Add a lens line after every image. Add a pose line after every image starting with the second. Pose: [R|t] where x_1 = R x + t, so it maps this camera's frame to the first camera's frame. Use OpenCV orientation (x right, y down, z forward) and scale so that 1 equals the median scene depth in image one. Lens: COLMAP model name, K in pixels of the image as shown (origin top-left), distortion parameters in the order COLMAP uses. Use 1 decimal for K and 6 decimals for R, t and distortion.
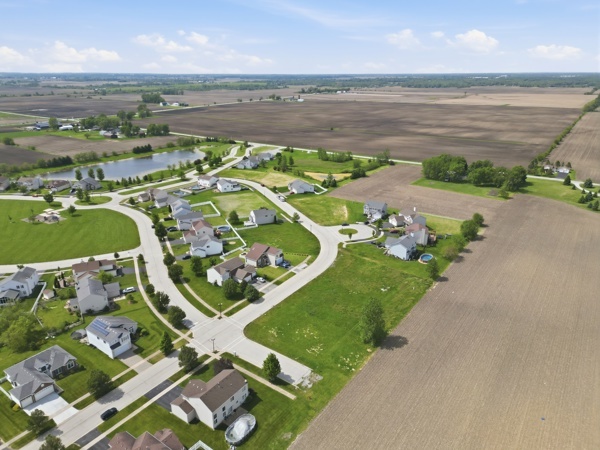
lens RADIAL K [[417.2, 0, 300.0], [0, 417.2, 225.0], [0, 0, 1]] dist [0.107961, -0.128115]
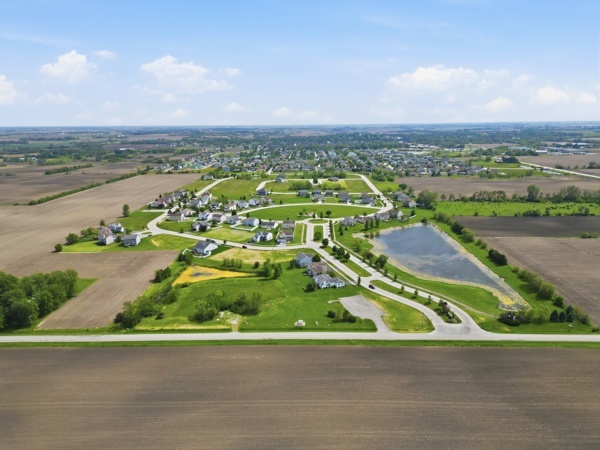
lens RADIAL K [[404.6, 0, 300.0], [0, 404.6, 225.0], [0, 0, 1]] dist [0.100684, -0.110727]
pose [[-0.821471, 0.144259, -0.551701, 0.510785], [-0.186106, 0.846678, 0.498498, -0.970947], [0.539026, 0.512177, -0.668675, 2.390551]]
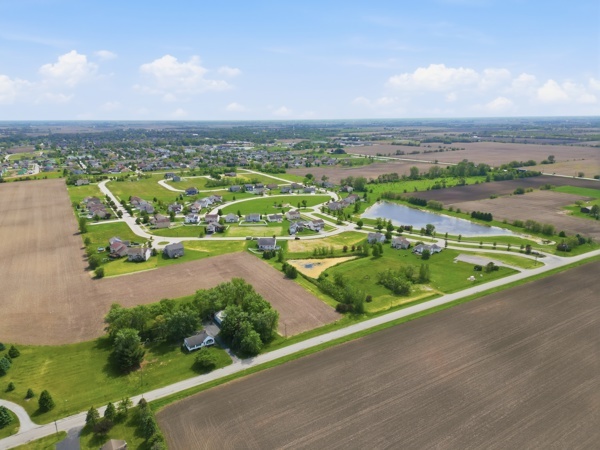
lens RADIAL K [[417.2, 0, 300.0], [0, 417.2, 225.0], [0, 0, 1]] dist [0.107961, -0.128115]
pose [[-0.406950, 0.227615, -0.884637, 1.200760], [-0.301189, 0.880862, 0.365196, -0.723833], [0.862367, 0.415059, -0.289912, 1.754928]]
